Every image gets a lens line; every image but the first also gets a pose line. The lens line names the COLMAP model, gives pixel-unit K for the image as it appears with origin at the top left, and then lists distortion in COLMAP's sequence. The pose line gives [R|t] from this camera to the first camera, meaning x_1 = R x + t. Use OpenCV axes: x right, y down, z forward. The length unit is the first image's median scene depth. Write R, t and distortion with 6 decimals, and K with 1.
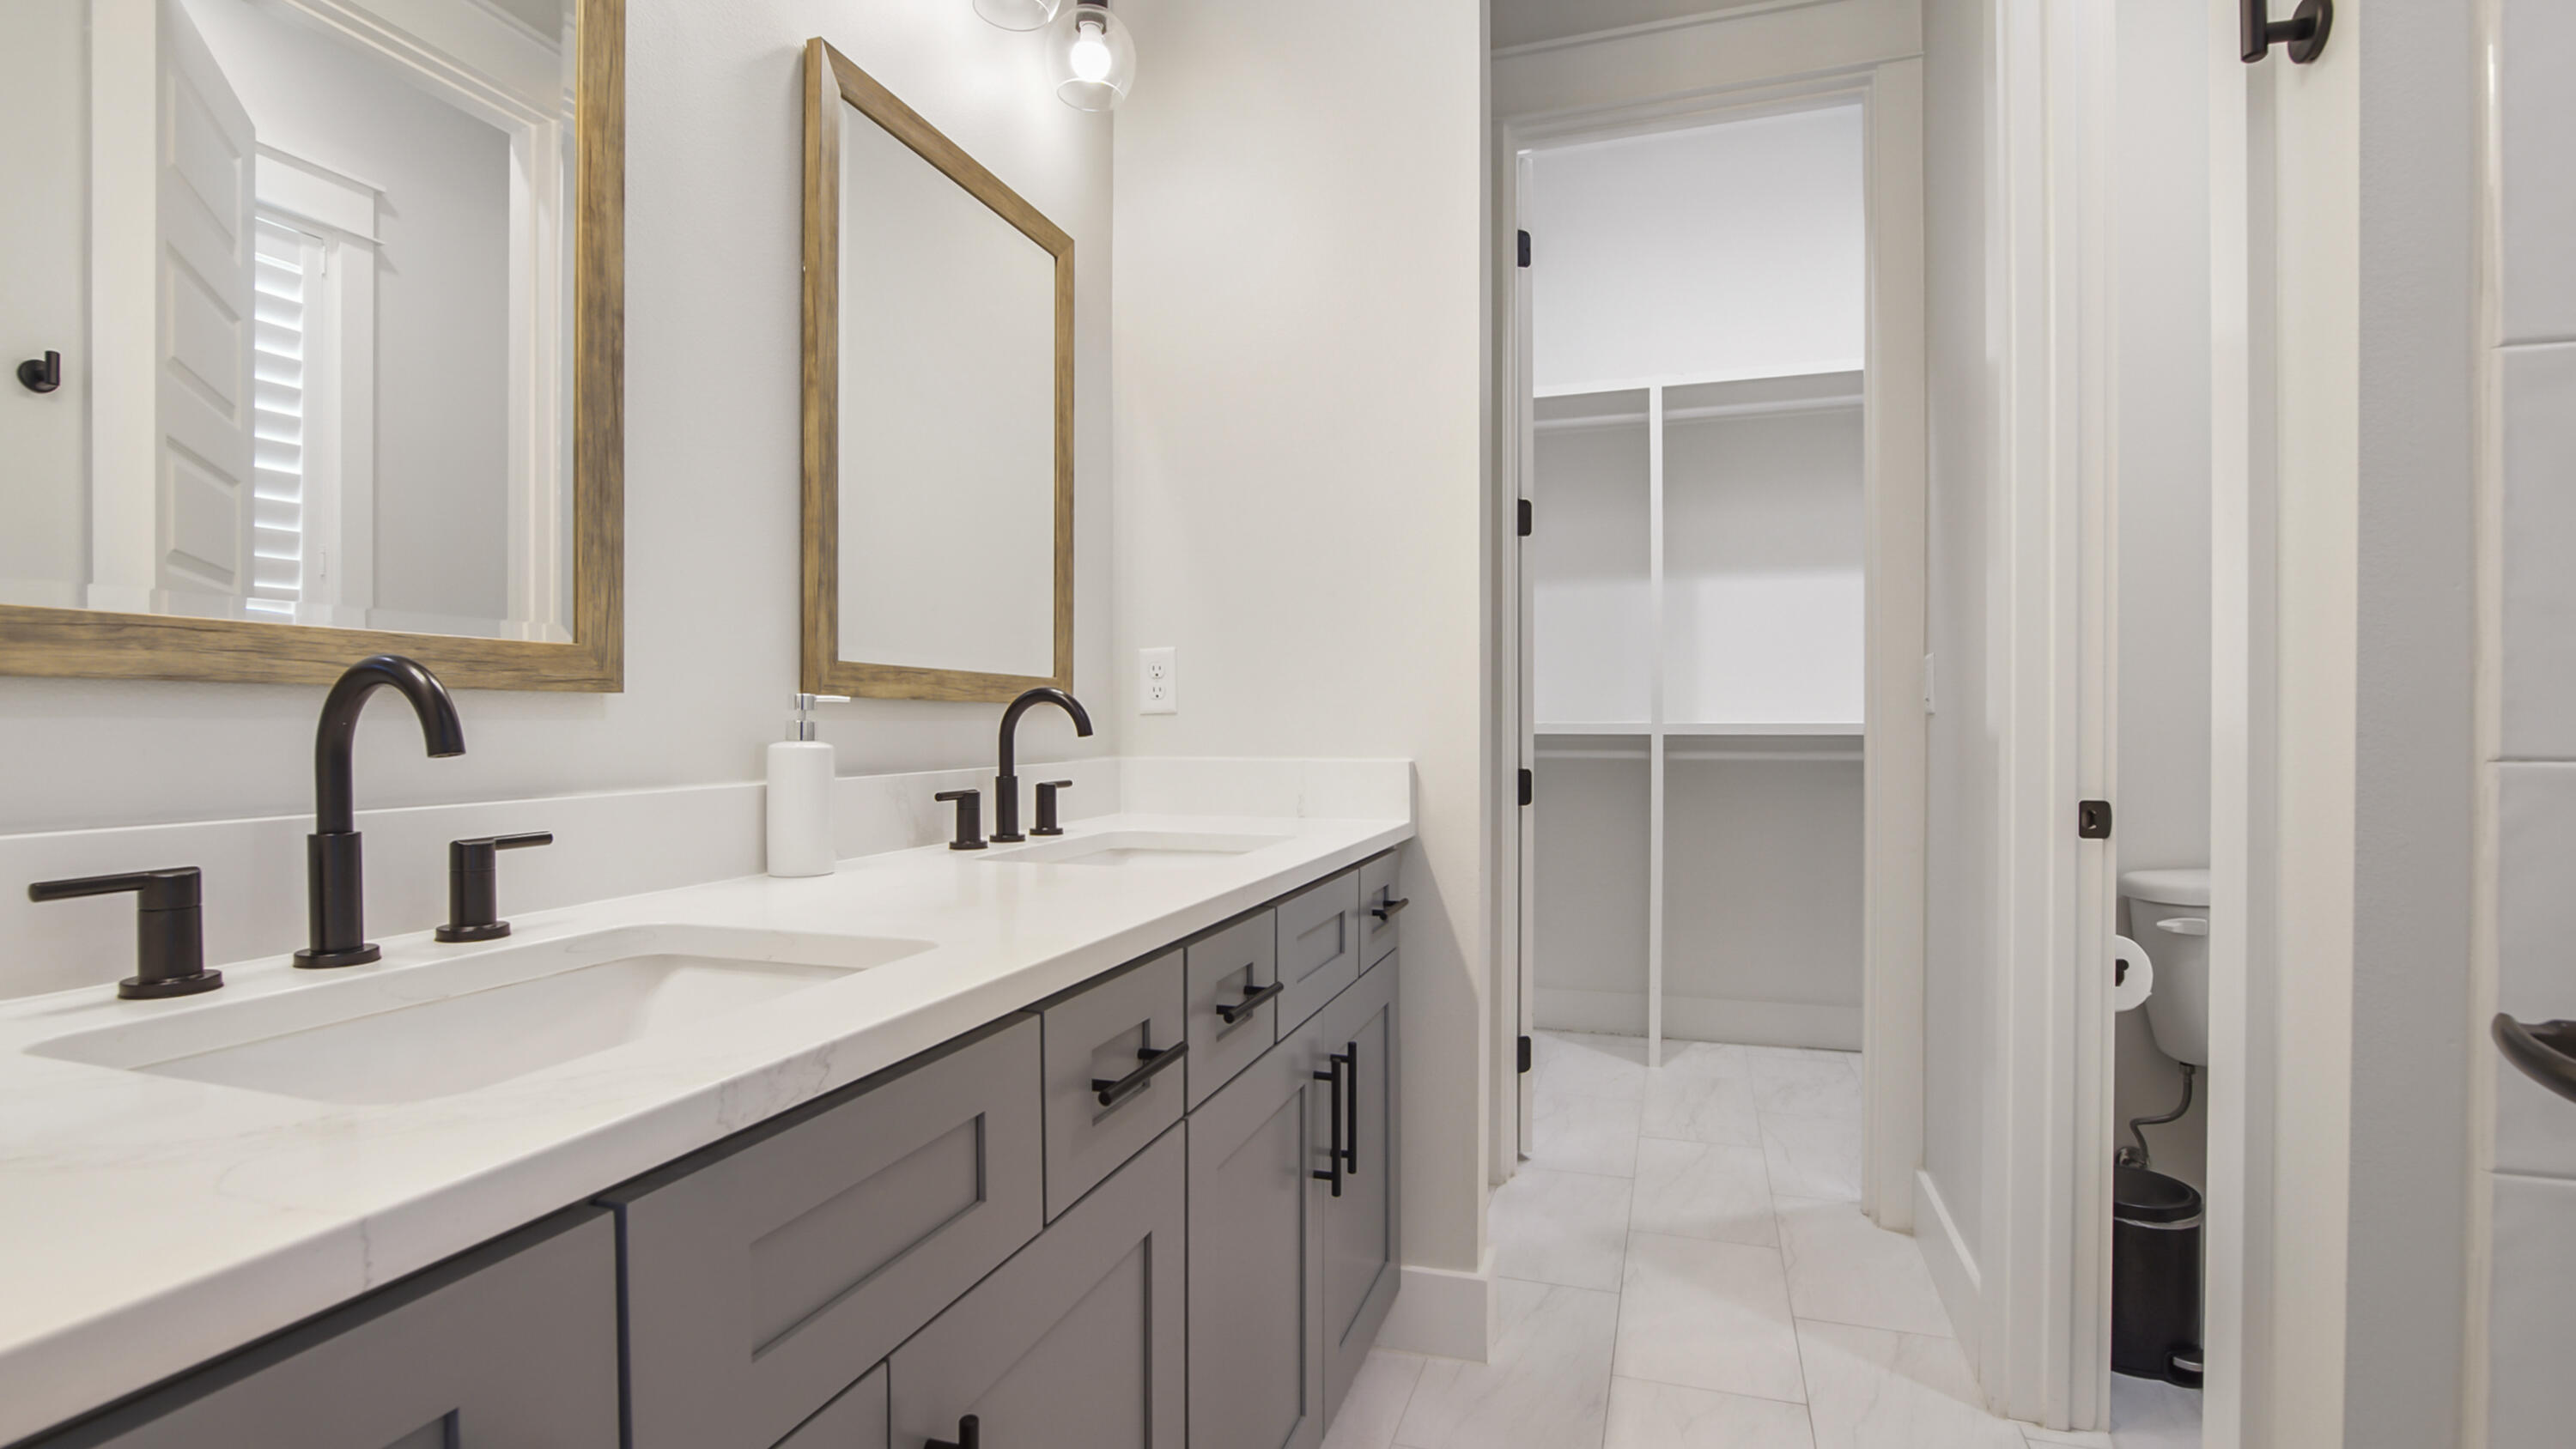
lens RADIAL K [[1220.4, 0, 1288.0], [0, 1220.4, 724.5], [0, 0, 1]] dist [-0.003768, -0.000560]
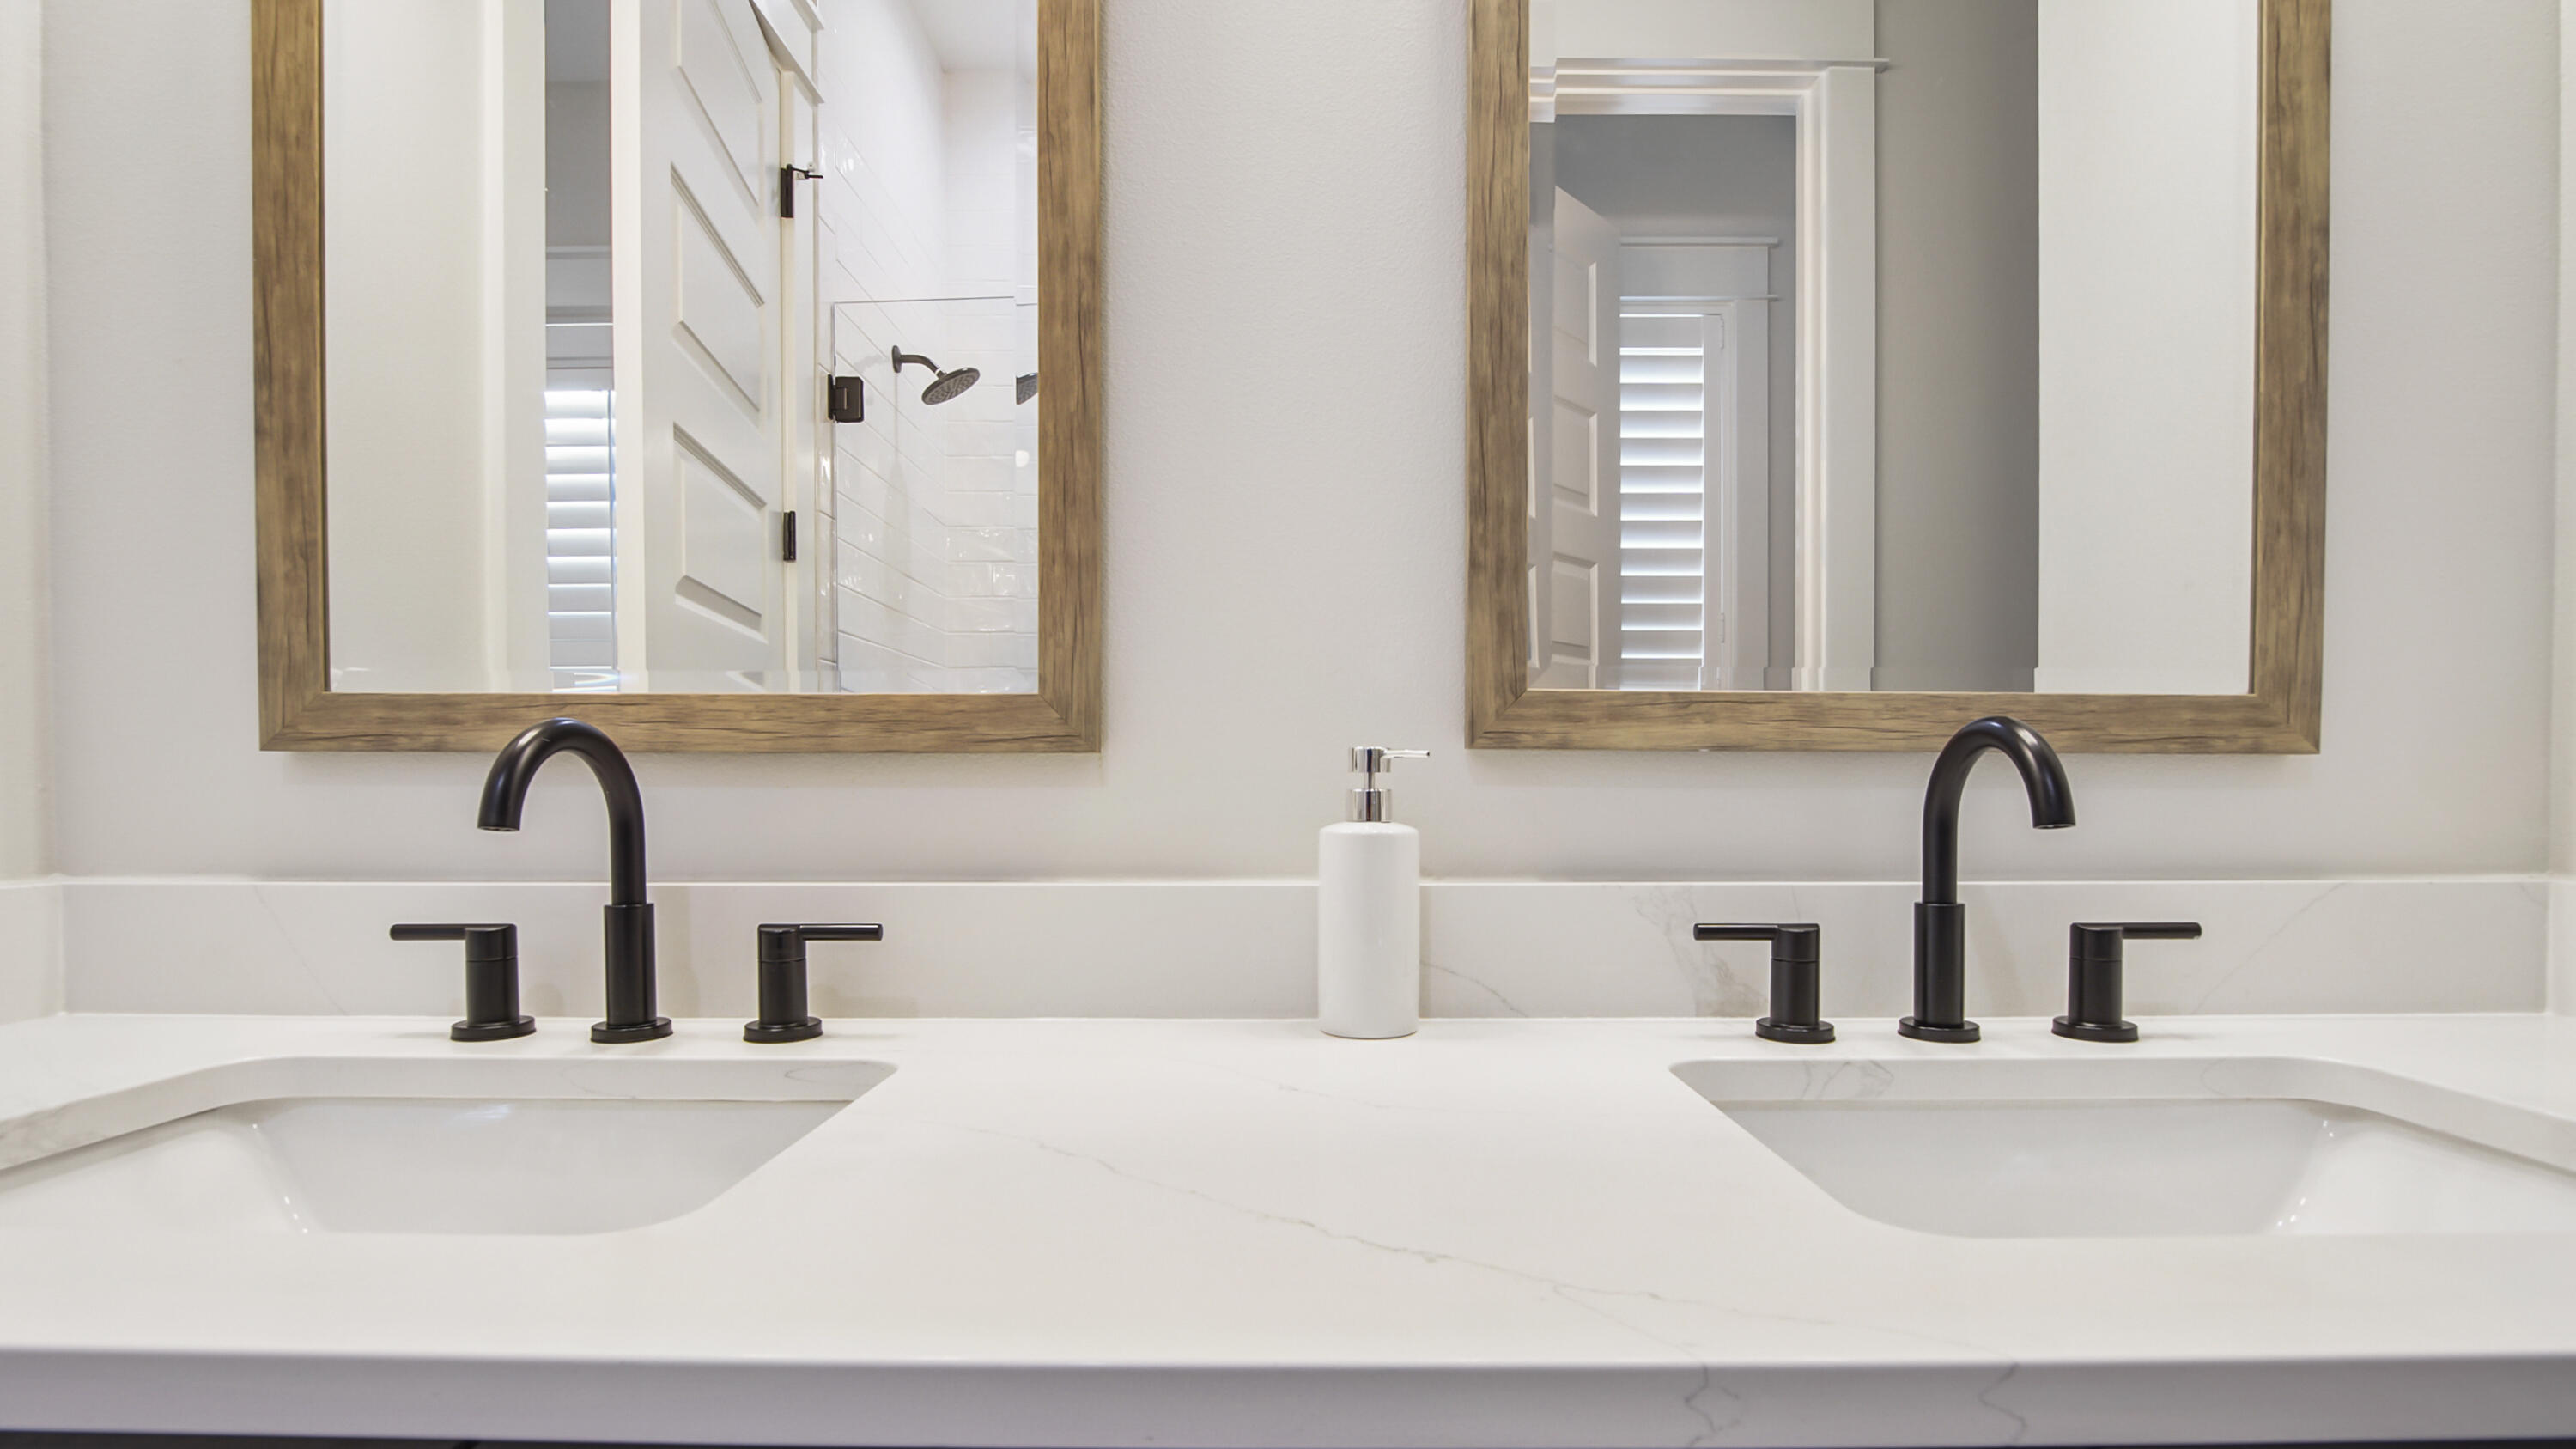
lens RADIAL K [[1319.2, 0, 1285.1], [0, 1319.2, 796.0], [0, 0, 1]] dist [-0.013760, 0.000072]
pose [[0.304963, 0.006395, -0.952343, 0.080318], [-0.003046, 0.999979, 0.005739, -0.001128], [0.952359, 0.001151, 0.304976, 0.249706]]
